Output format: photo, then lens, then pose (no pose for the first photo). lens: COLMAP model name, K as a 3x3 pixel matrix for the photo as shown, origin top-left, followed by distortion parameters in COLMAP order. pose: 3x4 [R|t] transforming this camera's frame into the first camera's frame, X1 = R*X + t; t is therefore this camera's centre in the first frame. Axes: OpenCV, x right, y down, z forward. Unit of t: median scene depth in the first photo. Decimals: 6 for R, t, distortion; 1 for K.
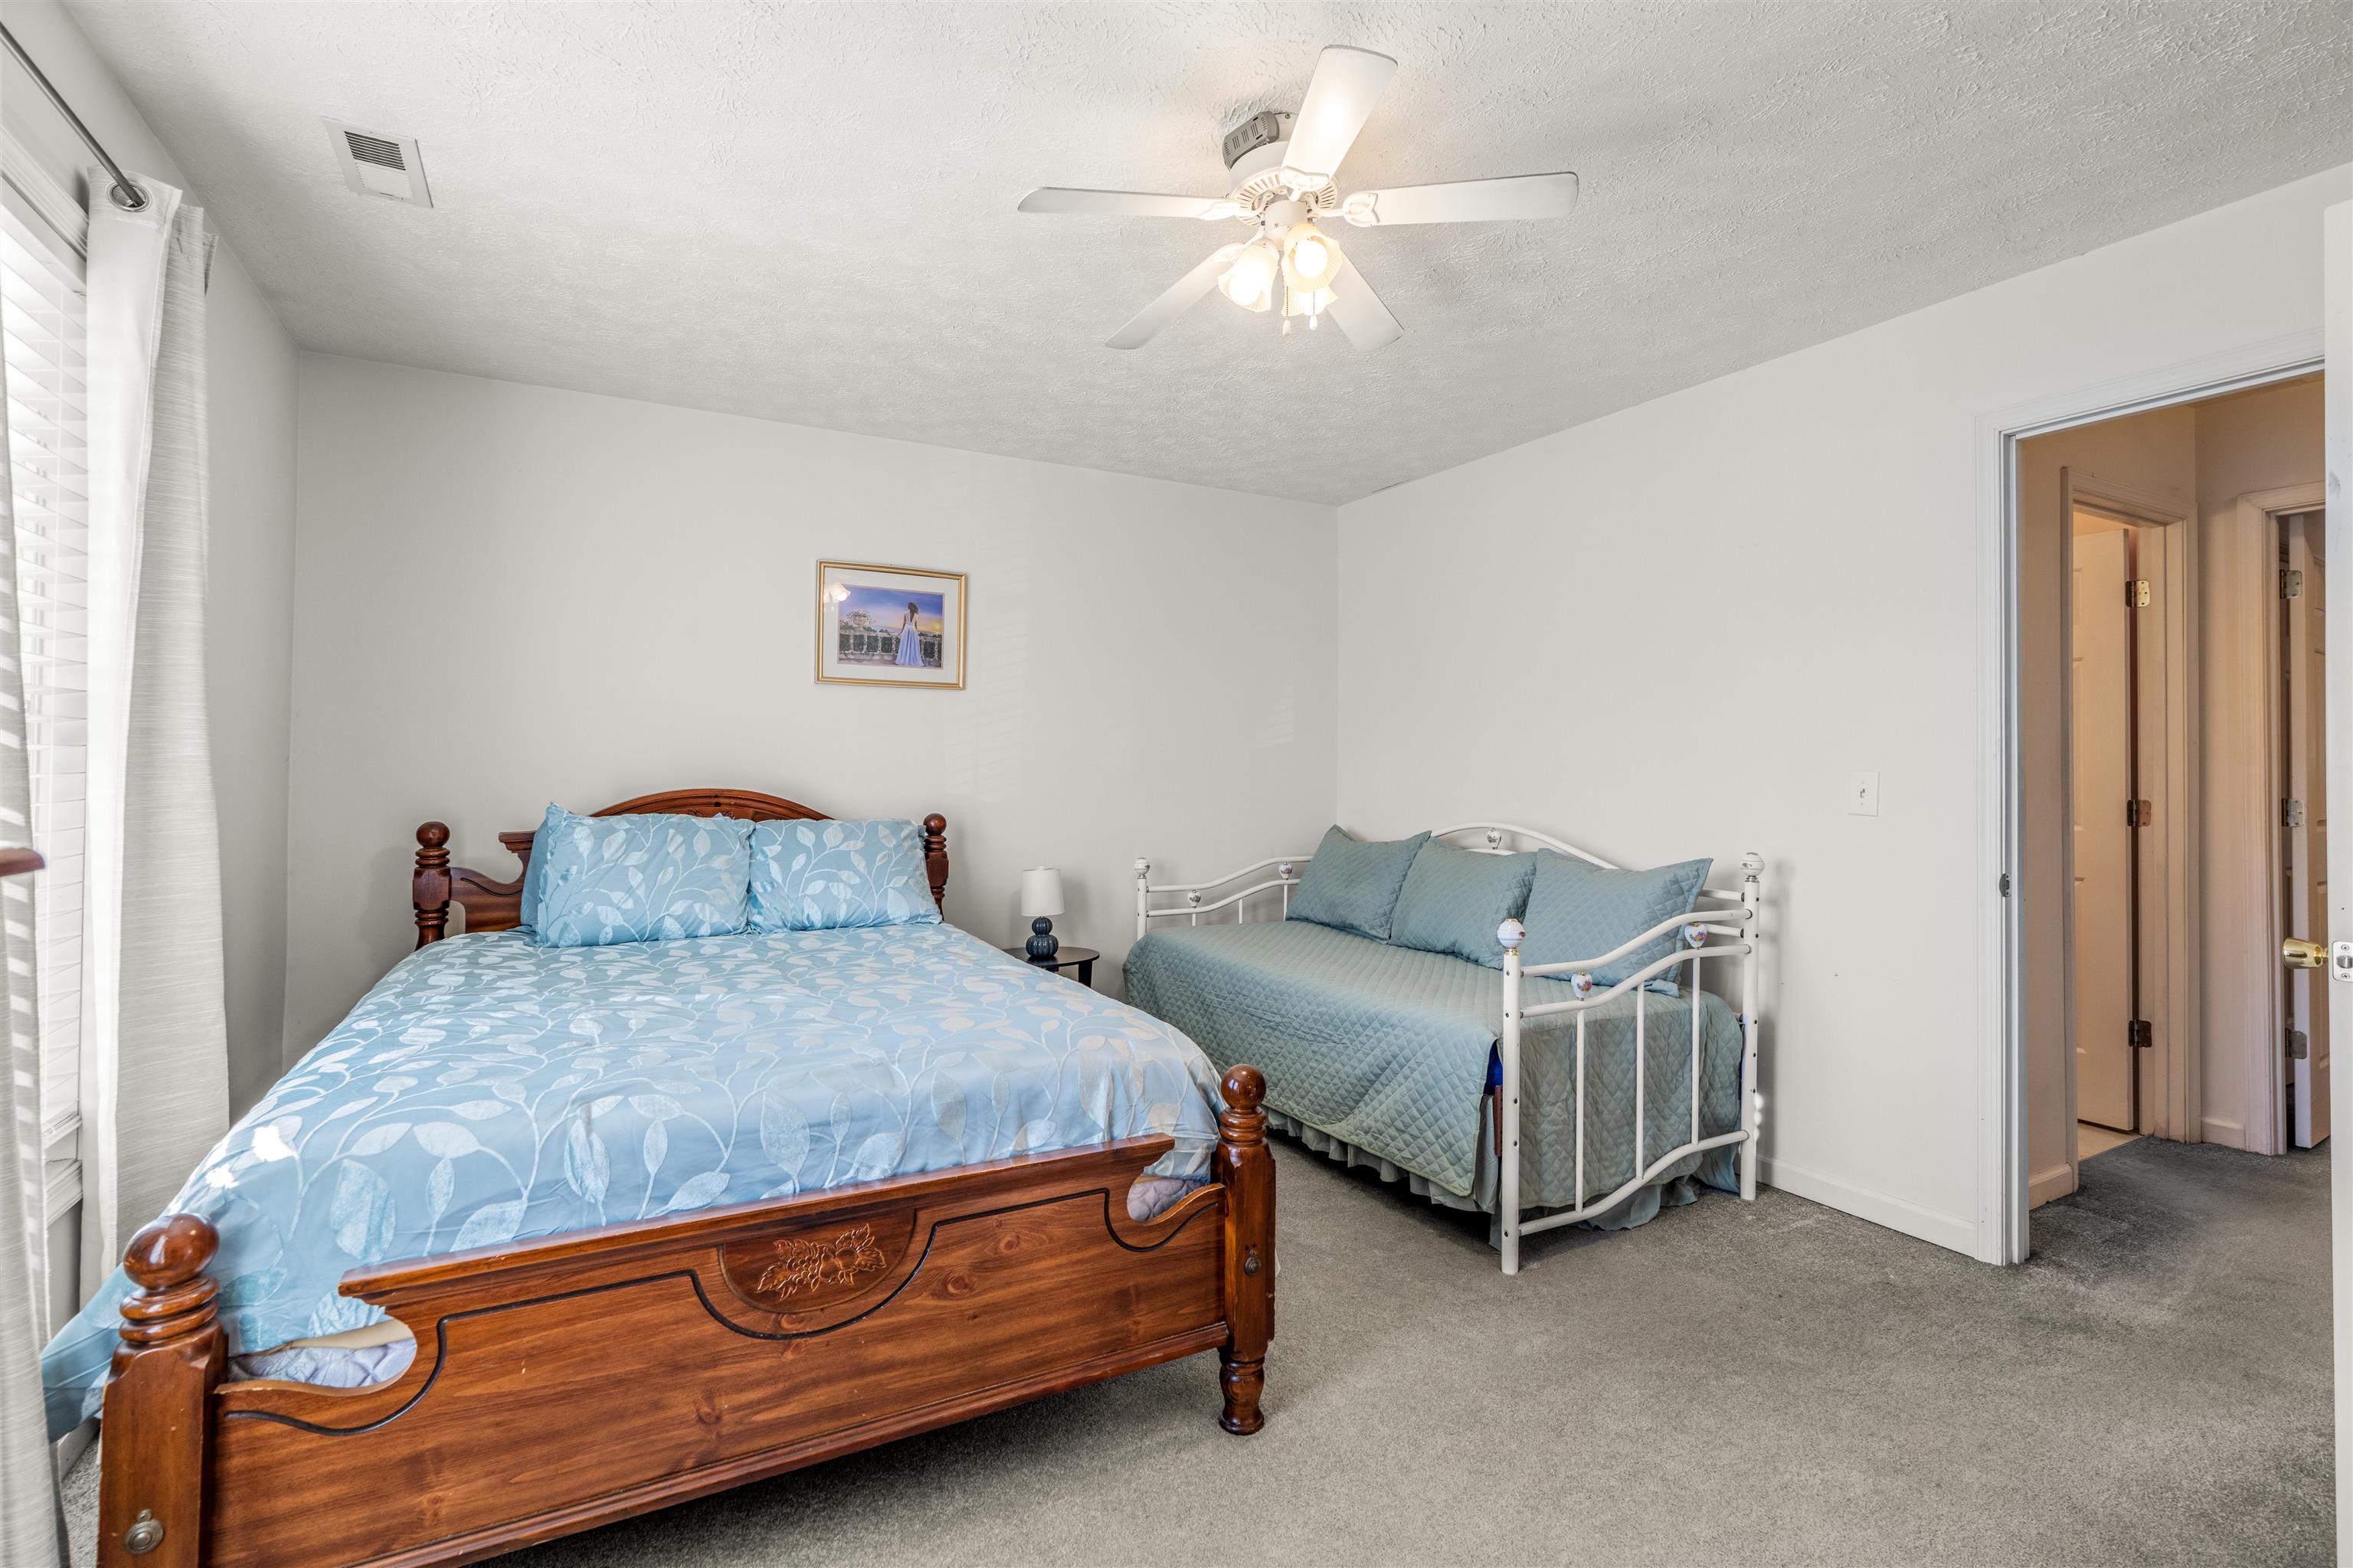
lens RADIAL K [[1073.6, 0, 1175.8], [0, 1073.6, 777.7], [0, 0, 1]] dist [0.000406, 0.000215]
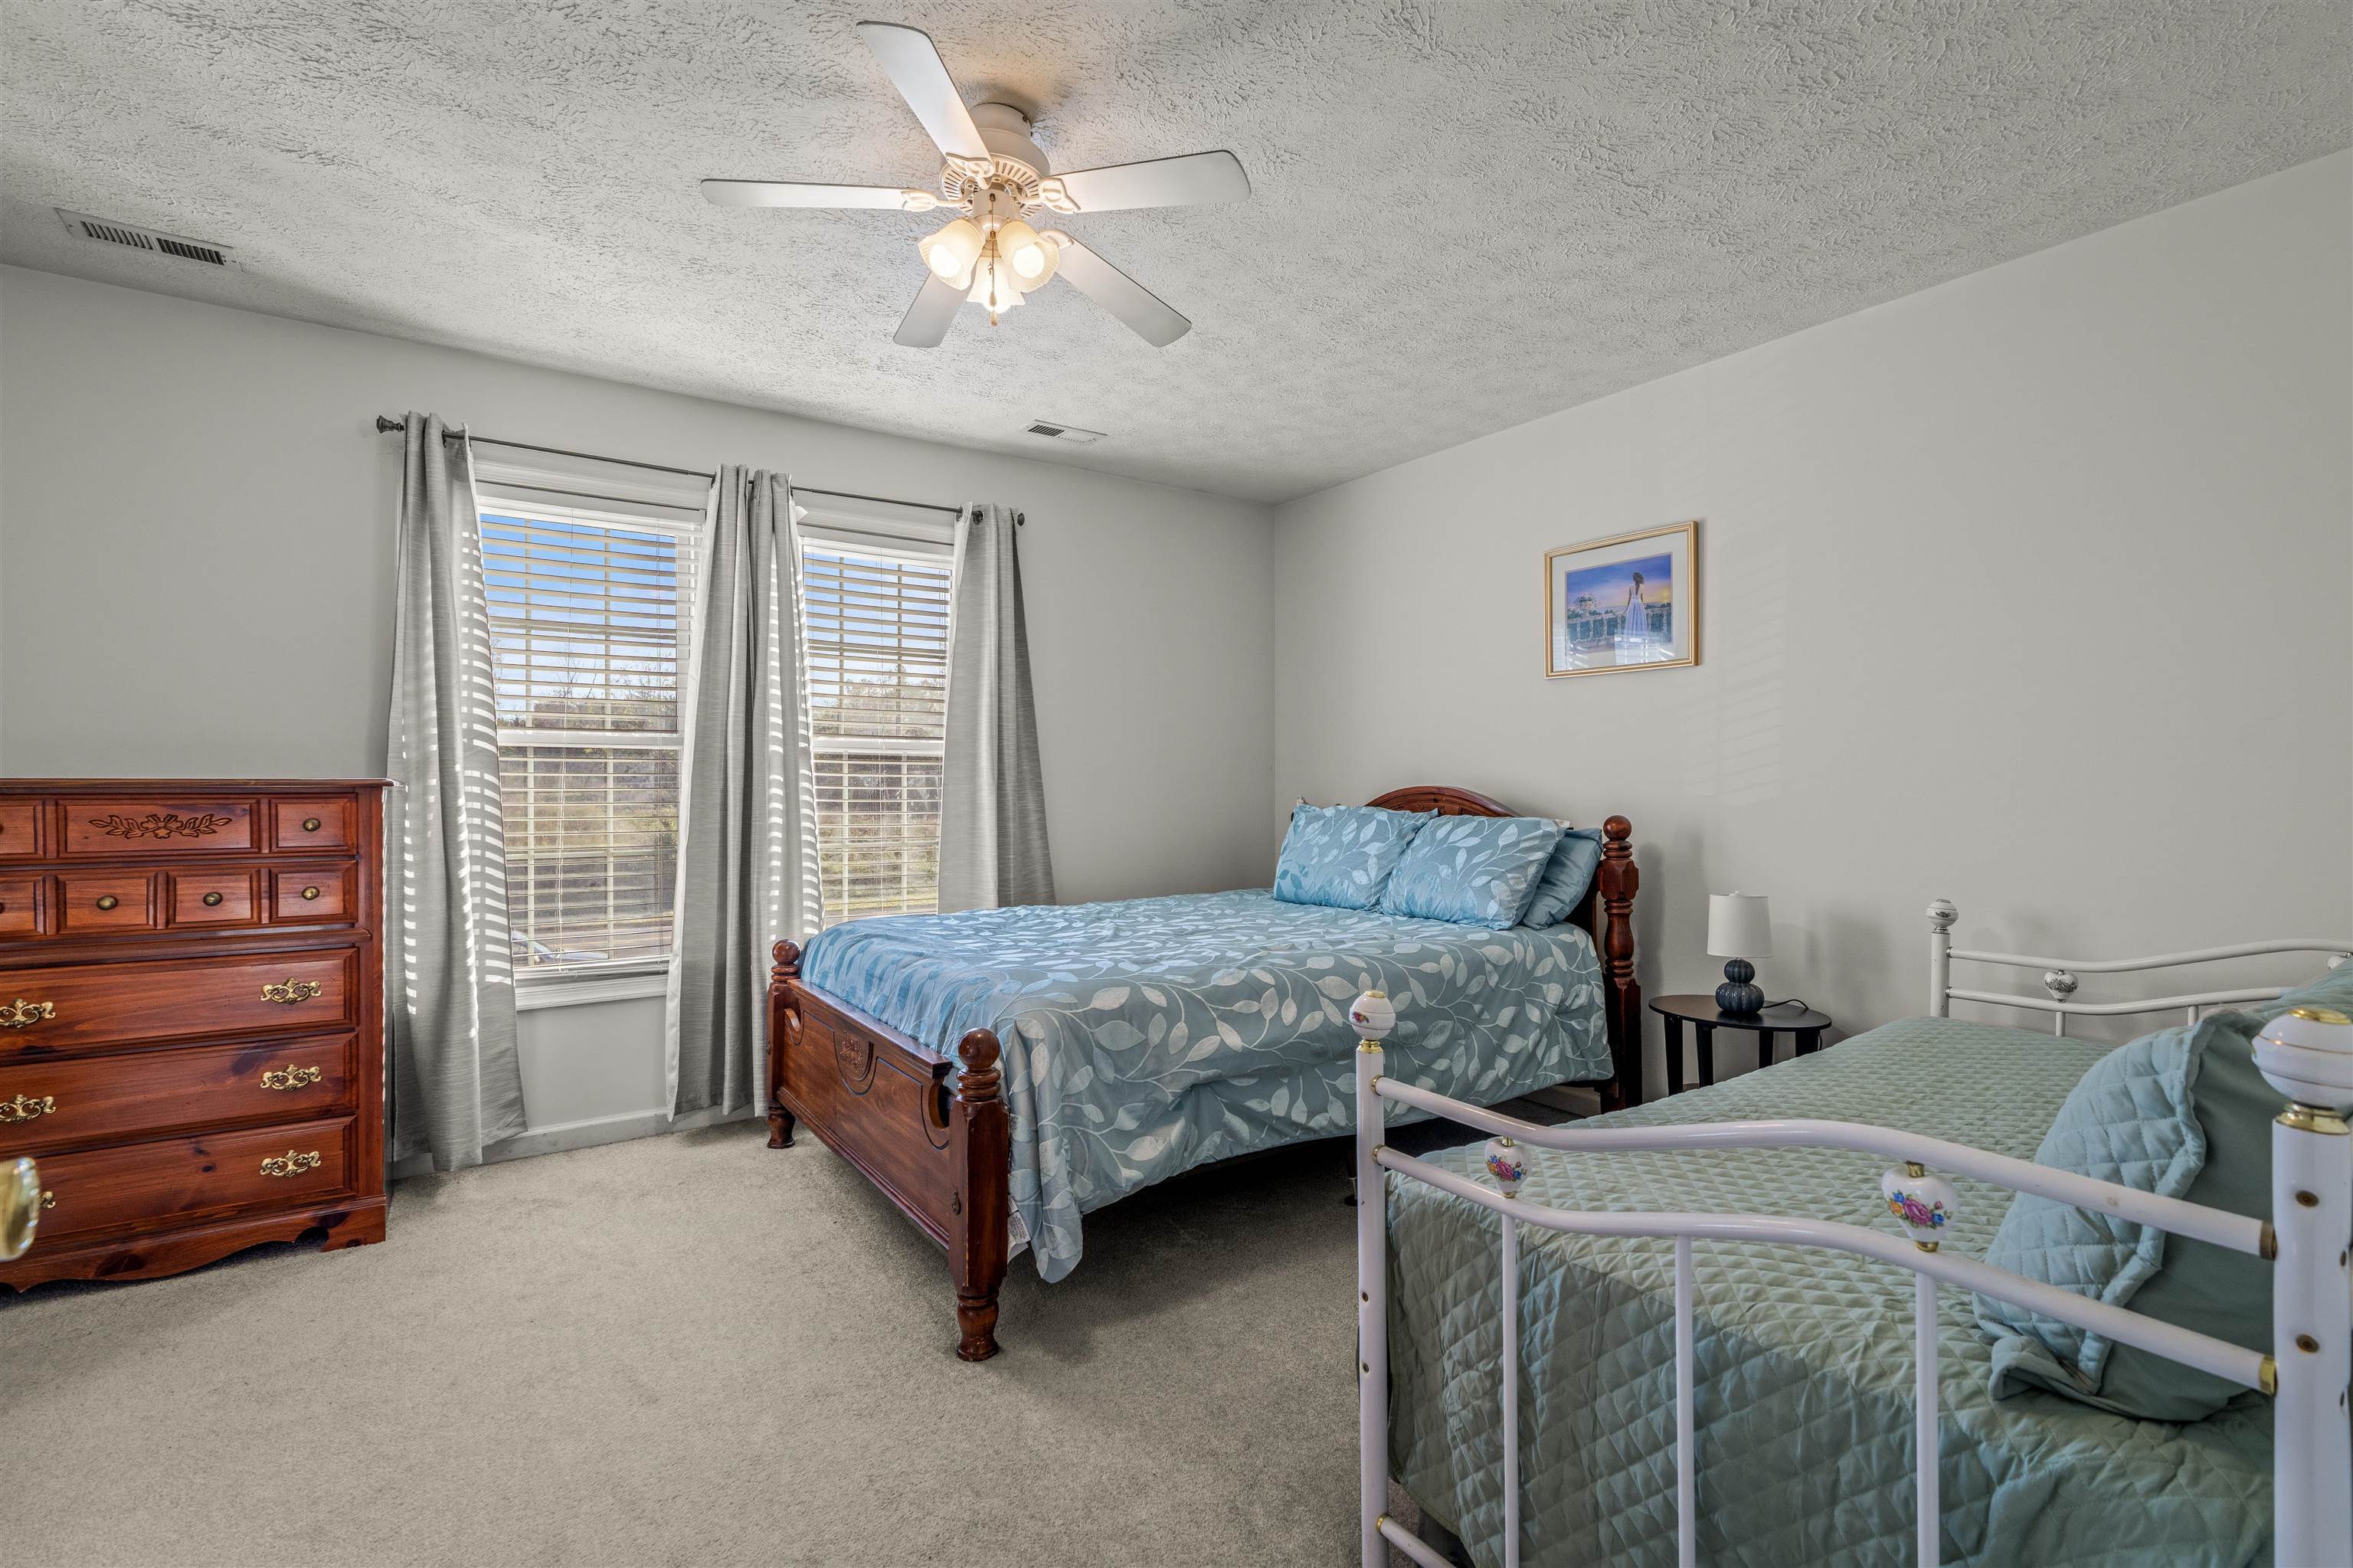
lens RADIAL K [[1073.6, 0, 1177.3], [0, 1073.6, 777.0], [0, 0, 1]] dist [0.000406, 0.000215]
pose [[0.139703, -0.001053, -0.990193, 0.563442], [0.008033, 0.999968, 0.000070, -0.000516], [0.990161, -0.007964, 0.139707, 0.508481]]
